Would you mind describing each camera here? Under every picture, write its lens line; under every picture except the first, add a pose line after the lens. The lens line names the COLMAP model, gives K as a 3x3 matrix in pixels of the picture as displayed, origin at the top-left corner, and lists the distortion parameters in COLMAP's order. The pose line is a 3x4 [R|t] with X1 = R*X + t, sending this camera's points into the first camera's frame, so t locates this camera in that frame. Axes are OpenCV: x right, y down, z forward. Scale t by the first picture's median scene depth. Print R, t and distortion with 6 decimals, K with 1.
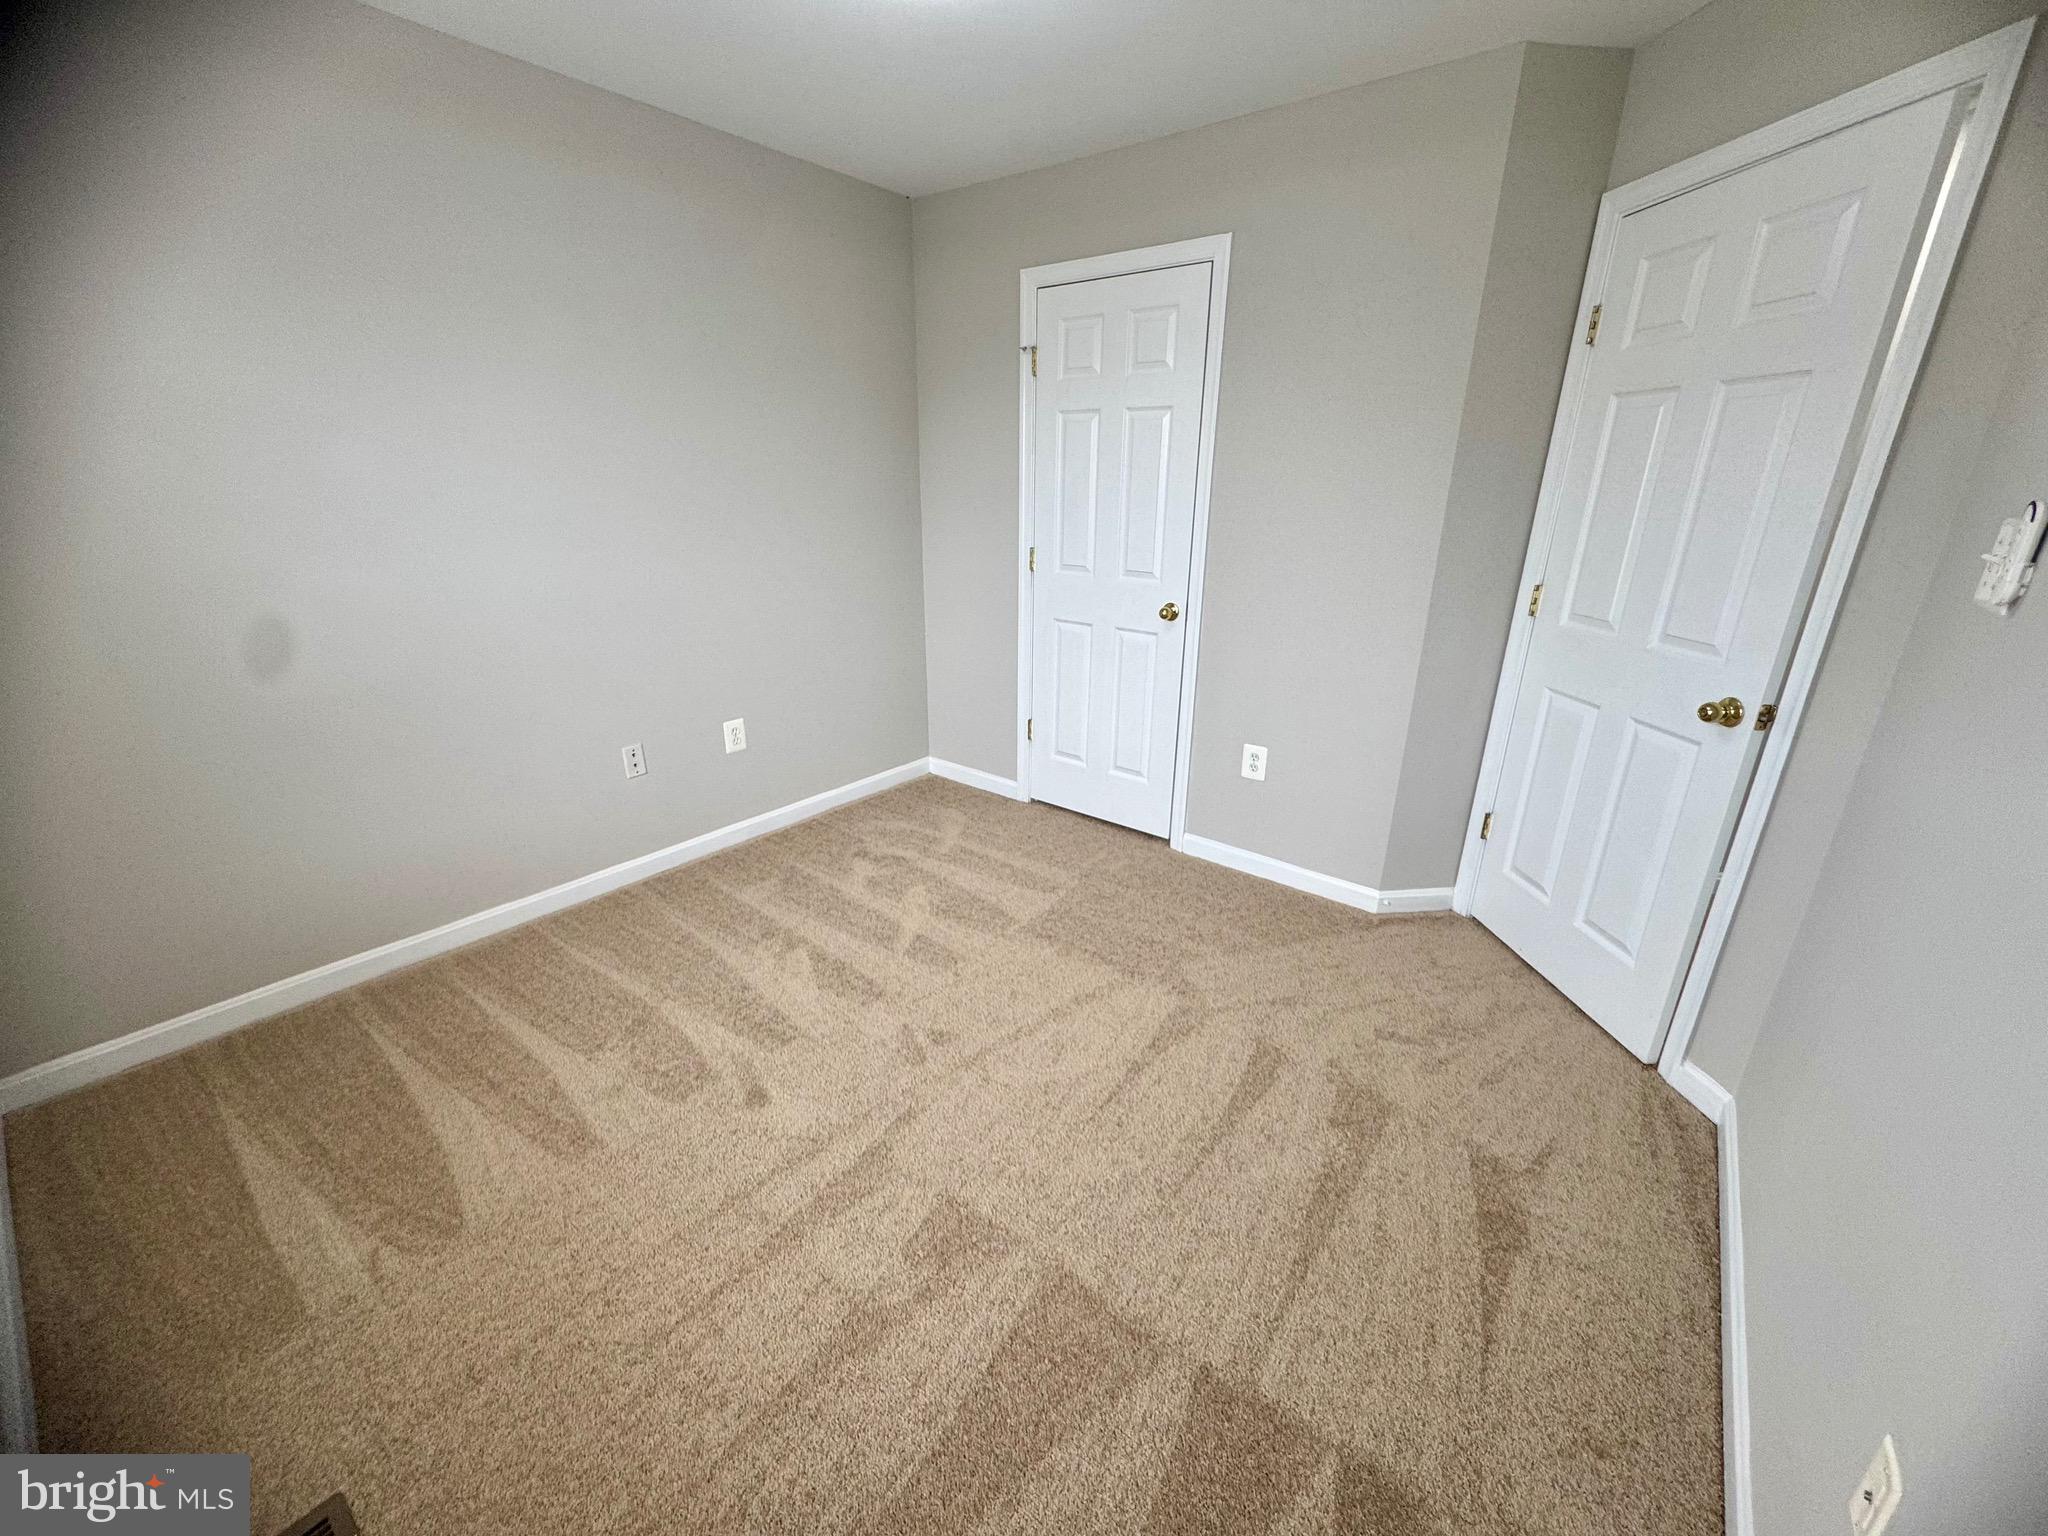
lens RADIAL K [[821.5, 0, 1028.6], [0, 821.5, 762.2], [0, 0, 1]] dist [0.002494, 0.000351]
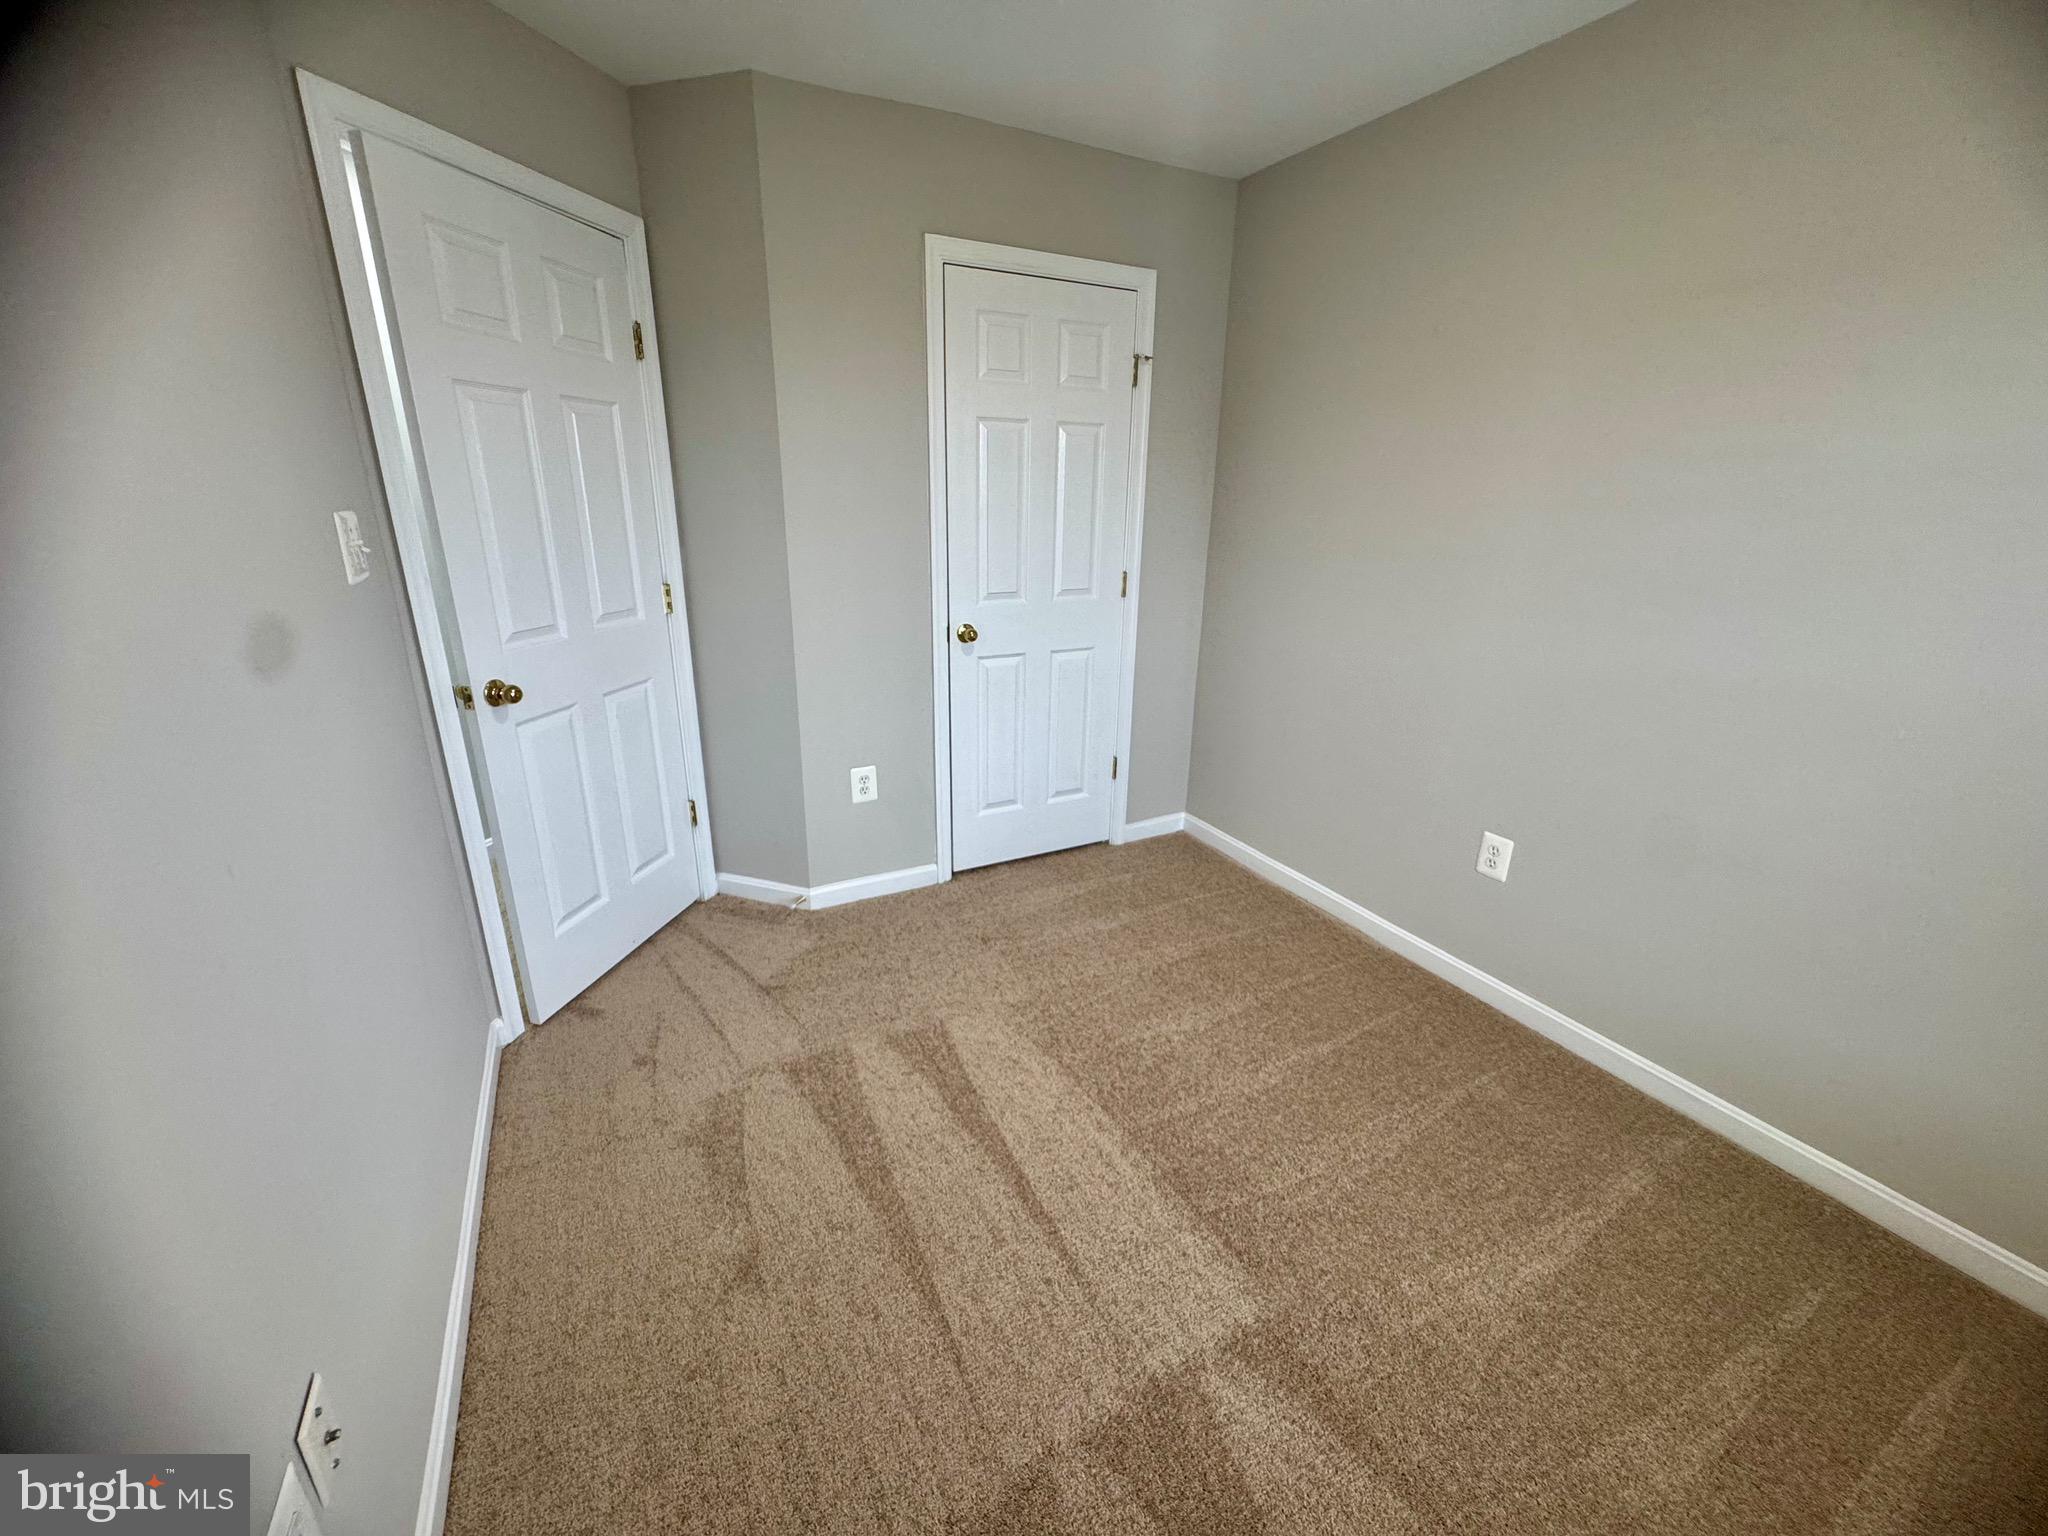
lens RADIAL K [[821.5, 0, 1029.3], [0, 821.5, 768.6], [0, 0, 1]] dist [0.002494, 0.000351]
pose [[0.389075, -0.294833, 0.872751, -0.671704], [0.299713, 0.936370, 0.182713, -0.187622], [-0.871087, 0.190485, 0.452683, 0.535962]]
